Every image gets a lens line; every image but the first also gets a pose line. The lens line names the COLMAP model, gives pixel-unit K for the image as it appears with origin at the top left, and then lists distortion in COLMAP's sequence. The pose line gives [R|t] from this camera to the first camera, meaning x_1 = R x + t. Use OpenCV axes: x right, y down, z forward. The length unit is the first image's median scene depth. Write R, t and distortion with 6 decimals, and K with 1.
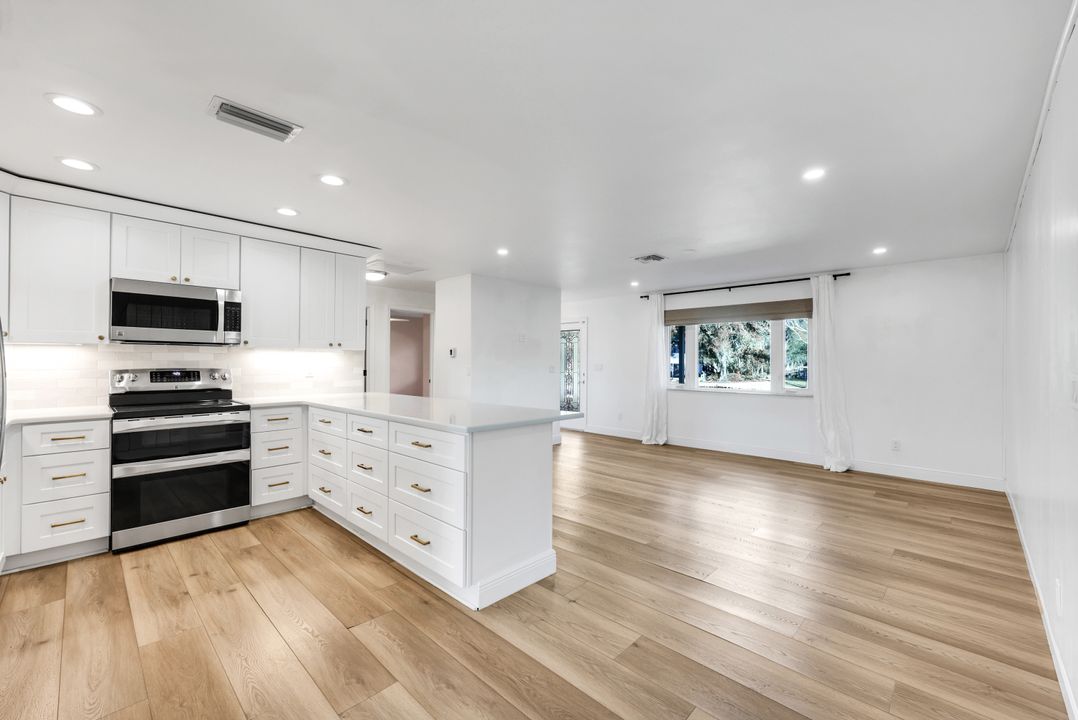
lens RADIAL K [[442.6, 0, 534.5], [0, 442.6, 364.4], [0, 0, 1]] dist [-0.001648, 0.000022]
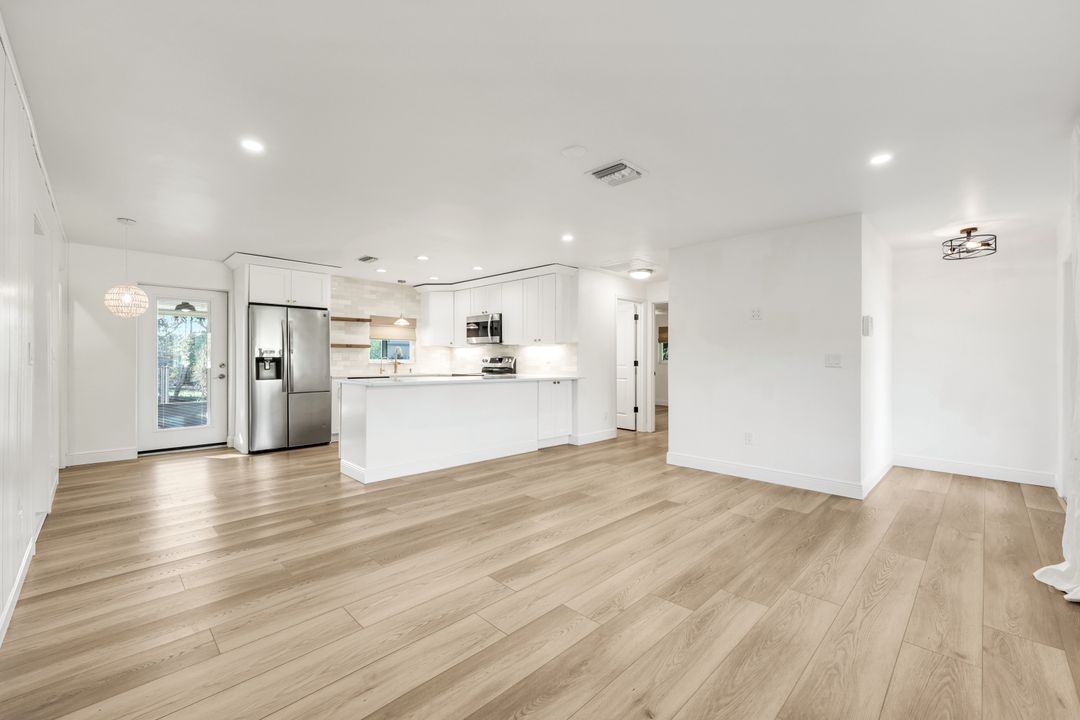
lens RADIAL K [[443.4, 0, 543.0], [0, 443.4, 362.1], [0, 0, 1]] dist [-0.001648, 0.000022]
pose [[-0.006482, 0.003406, -0.999973, 0.704190], [-0.009849, 0.999945, 0.003470, 0.014929], [0.999930, 0.009871, -0.006449, 0.720371]]
